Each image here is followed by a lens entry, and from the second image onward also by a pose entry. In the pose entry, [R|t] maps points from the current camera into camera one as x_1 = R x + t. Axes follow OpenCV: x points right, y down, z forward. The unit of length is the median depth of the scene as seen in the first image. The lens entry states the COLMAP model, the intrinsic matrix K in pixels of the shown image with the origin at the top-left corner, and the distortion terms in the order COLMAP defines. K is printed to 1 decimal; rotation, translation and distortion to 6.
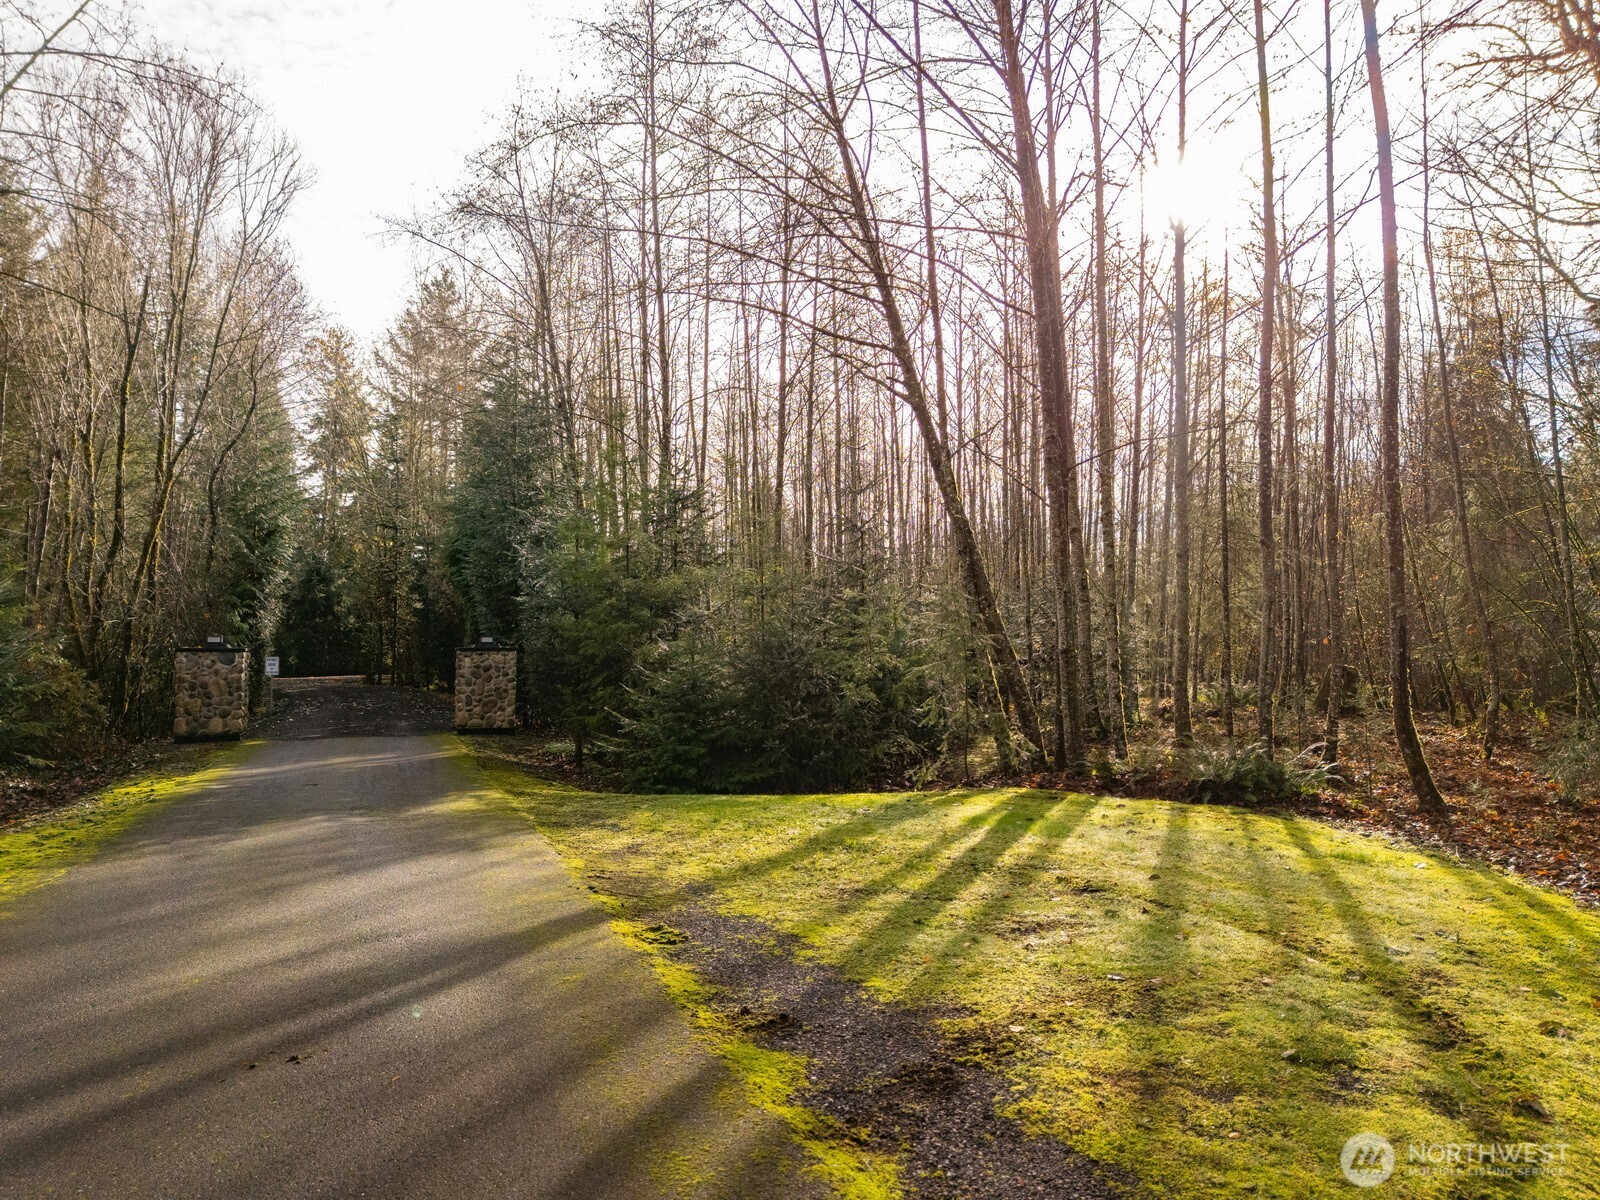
lens RADIAL K [[1167.3, 0, 800.2], [0, 1167.3, 600.3], [0, 0, 1]] dist [0.019939, -0.029254]
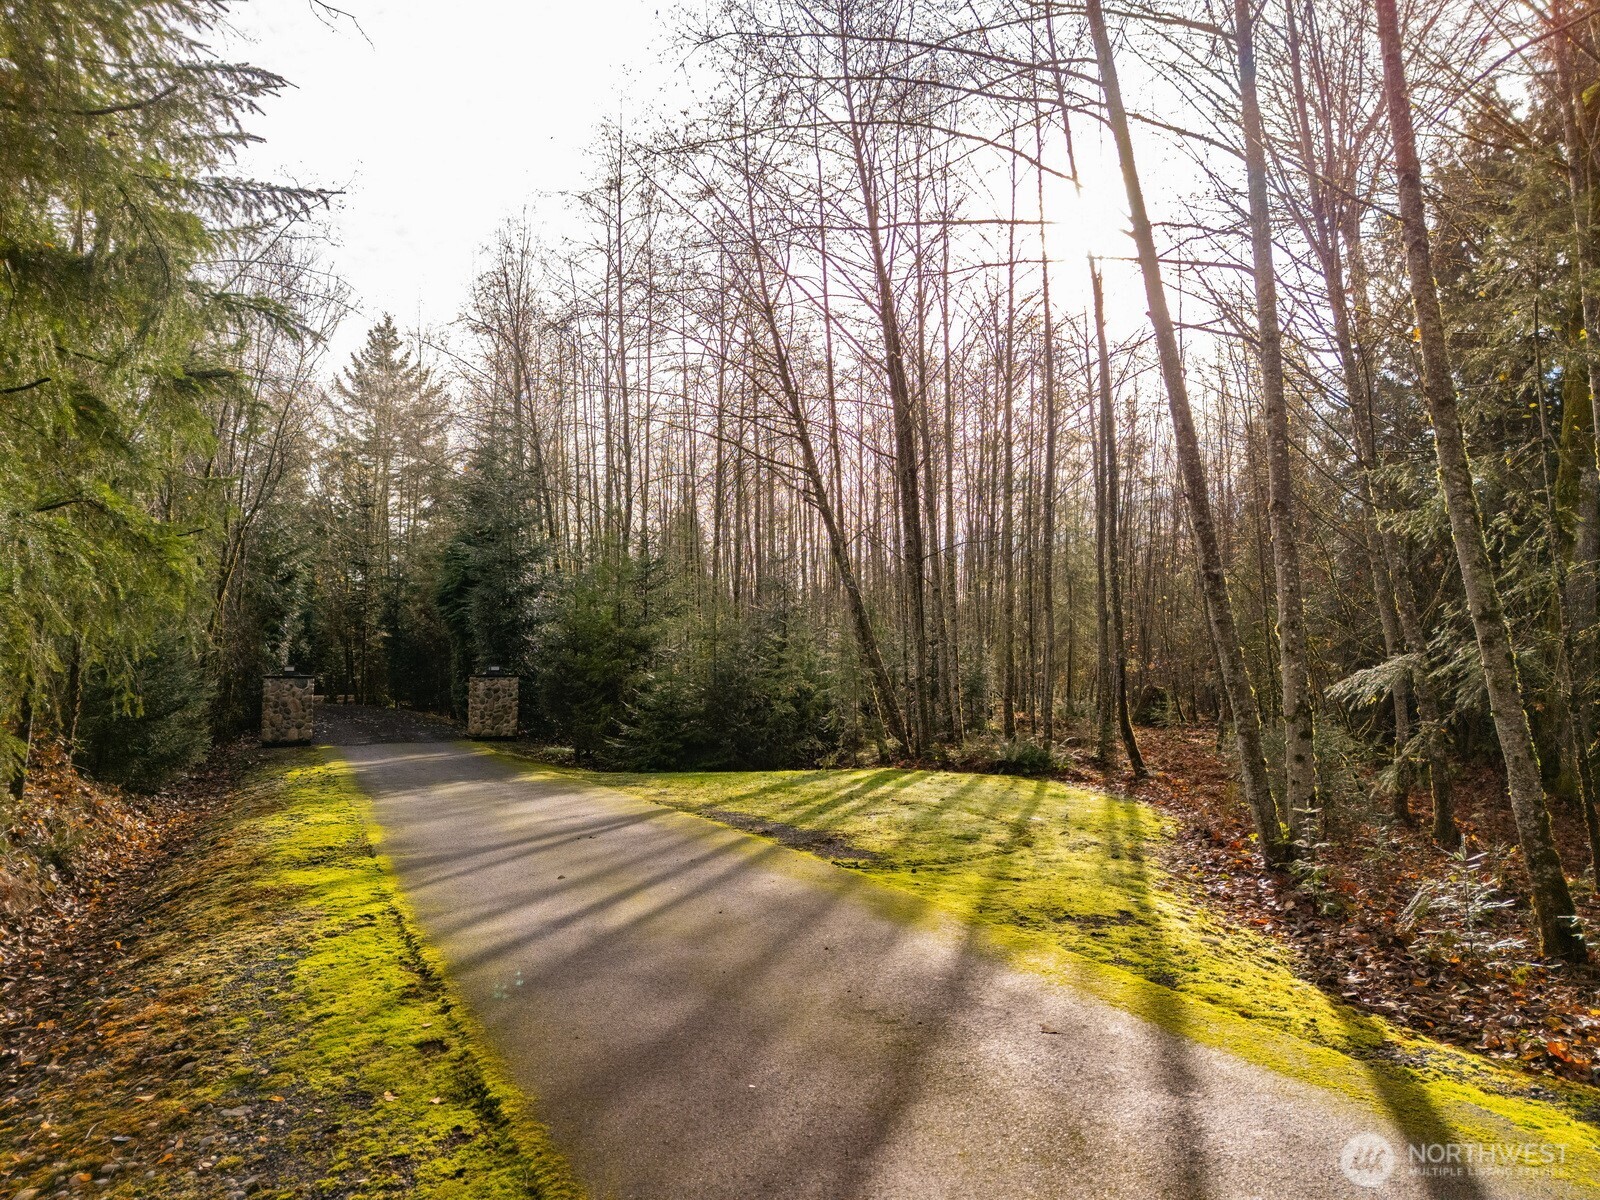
lens RADIAL K [[1167.3, 0, 801.2], [0, 1167.3, 600.1], [0, 0, 1]] dist [0.019939, -0.029254]
pose [[0.996931, 0.004579, 0.078147, -0.041470], [-0.003293, 0.999857, -0.016573, -0.030087], [-0.078211, 0.016264, 0.996804, -0.450966]]
